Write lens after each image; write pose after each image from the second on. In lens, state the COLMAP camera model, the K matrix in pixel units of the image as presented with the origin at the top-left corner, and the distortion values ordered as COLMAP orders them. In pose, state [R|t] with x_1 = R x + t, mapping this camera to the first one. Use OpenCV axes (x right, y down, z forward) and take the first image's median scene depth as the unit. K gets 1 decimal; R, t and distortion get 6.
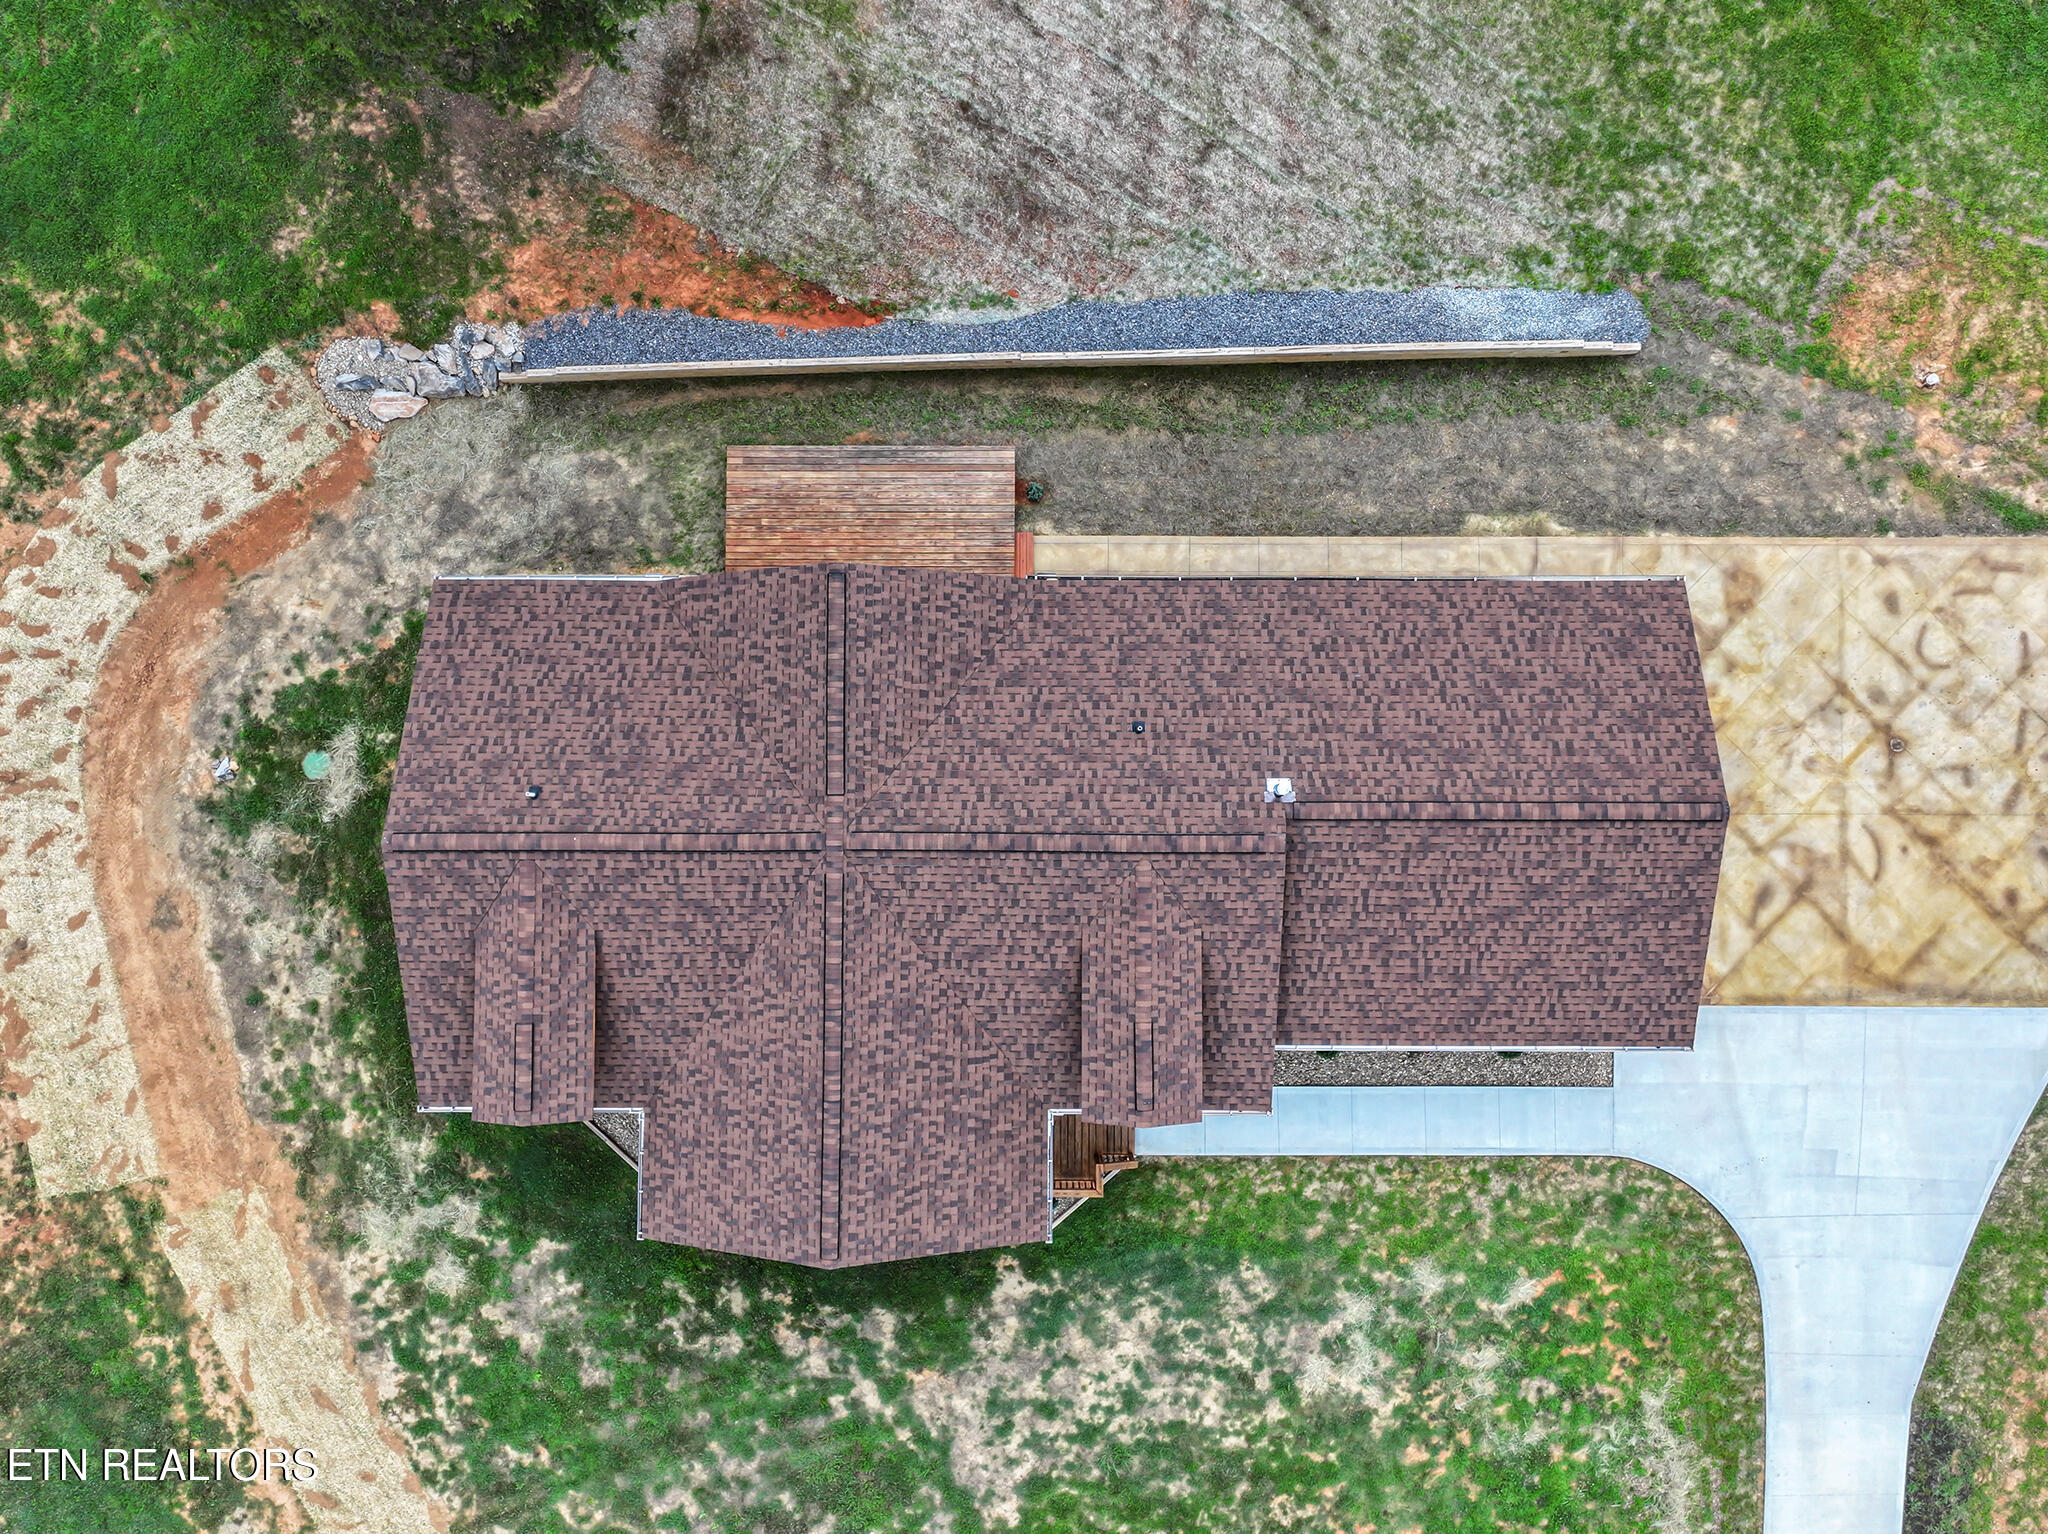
lens RADIAL K [[1438.4, 0, 1031.2], [0, 1438.4, 762.6], [0, 0, 1]] dist [-0.004747, 0.024073]
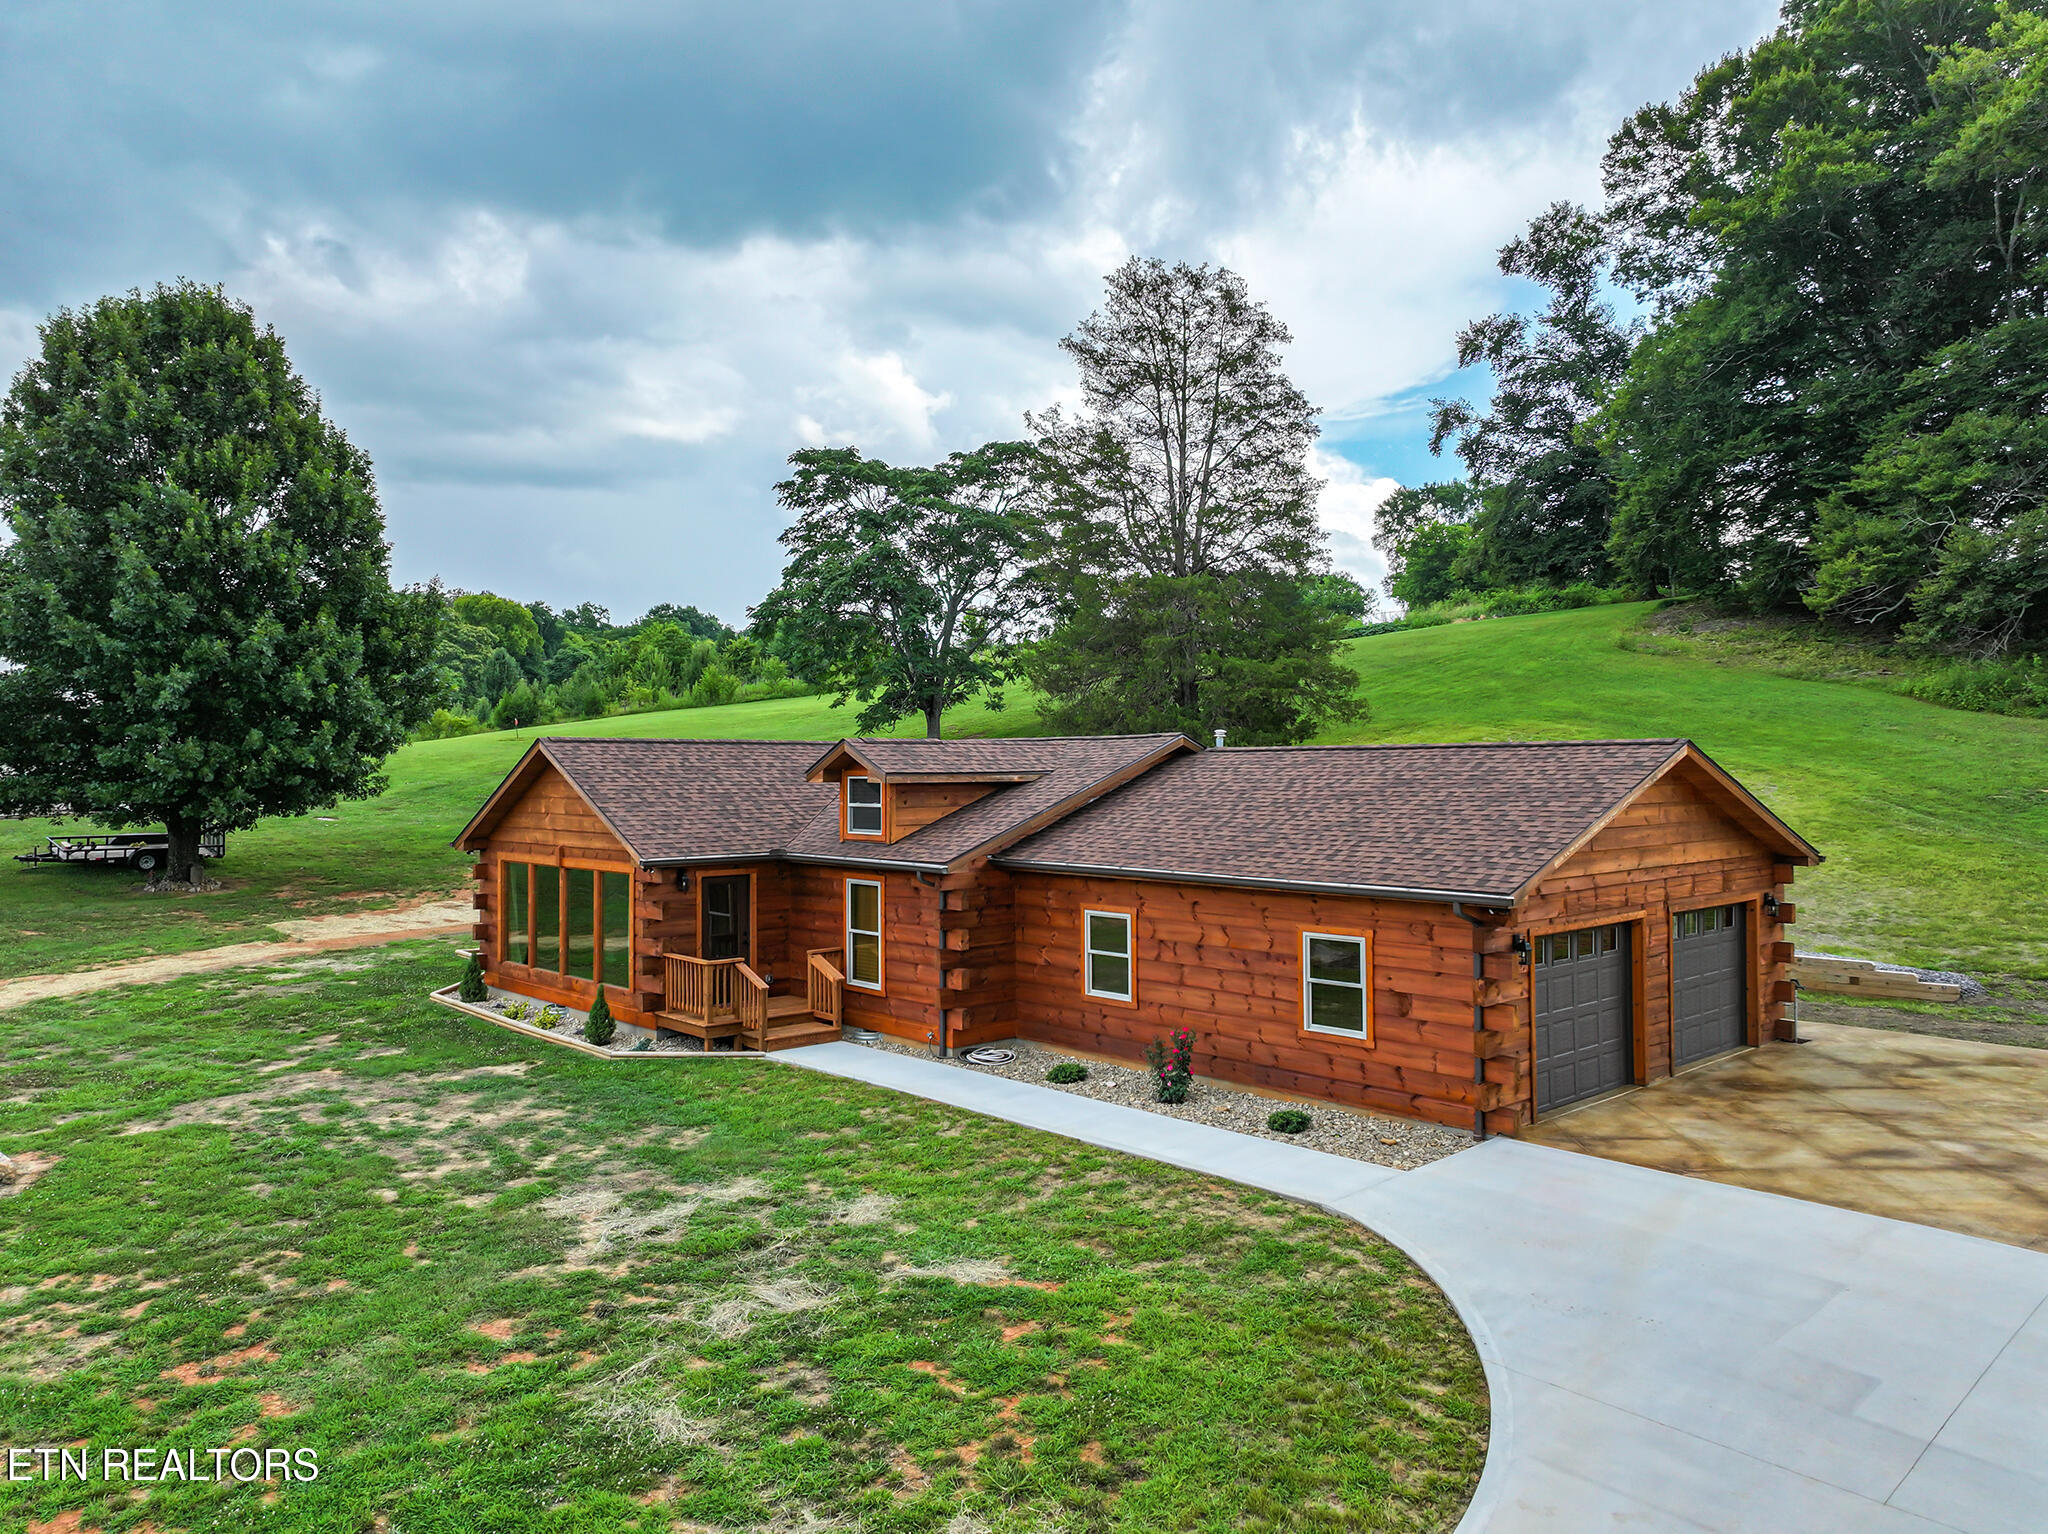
lens RADIAL K [[1438.4, 0, 1031.2], [0, 1438.4, 762.6], [0, 0, 1]] dist [-0.004747, 0.024073]
pose [[0.673514, 0.001597, -0.739173, 0.676429], [-0.738337, 0.049049, -0.672646, 0.640296], [0.035181, 0.998795, 0.034214, 0.834714]]
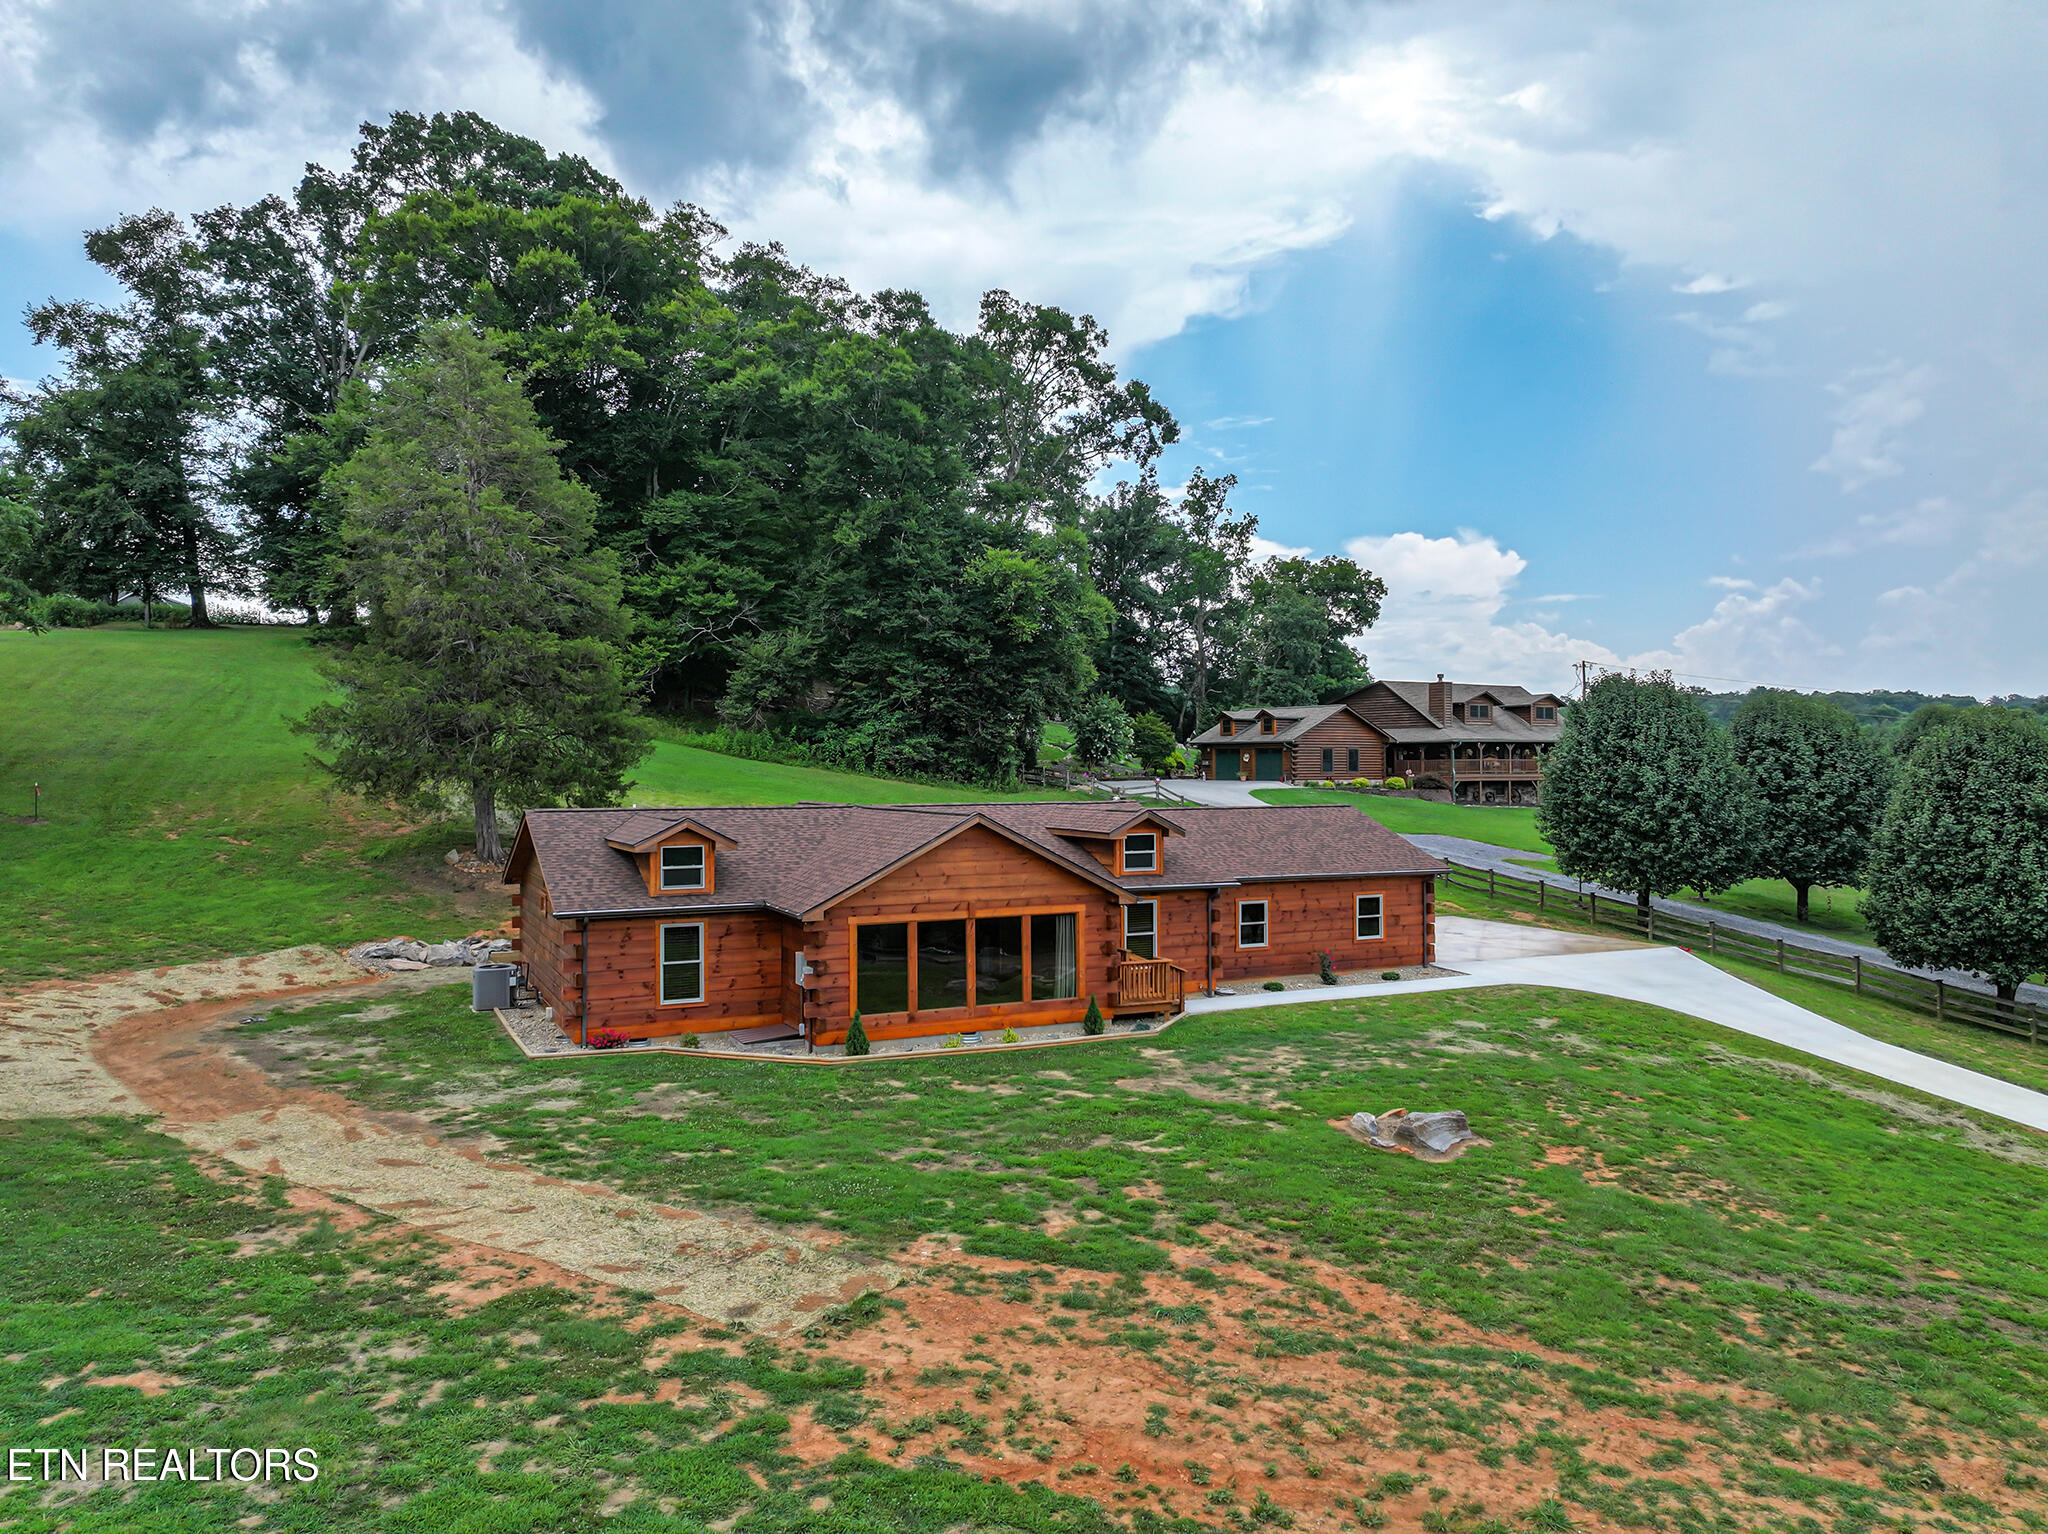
lens RADIAL K [[1438.4, 0, 1031.2], [0, 1438.4, 762.6], [0, 0, 1]] dist [-0.004747, 0.024073]
pose [[0.898268, 0.007171, 0.439389, -0.522404], [0.438679, 0.044477, -0.897542, 1.201376], [-0.025979, 0.998985, 0.036807, 0.766883]]
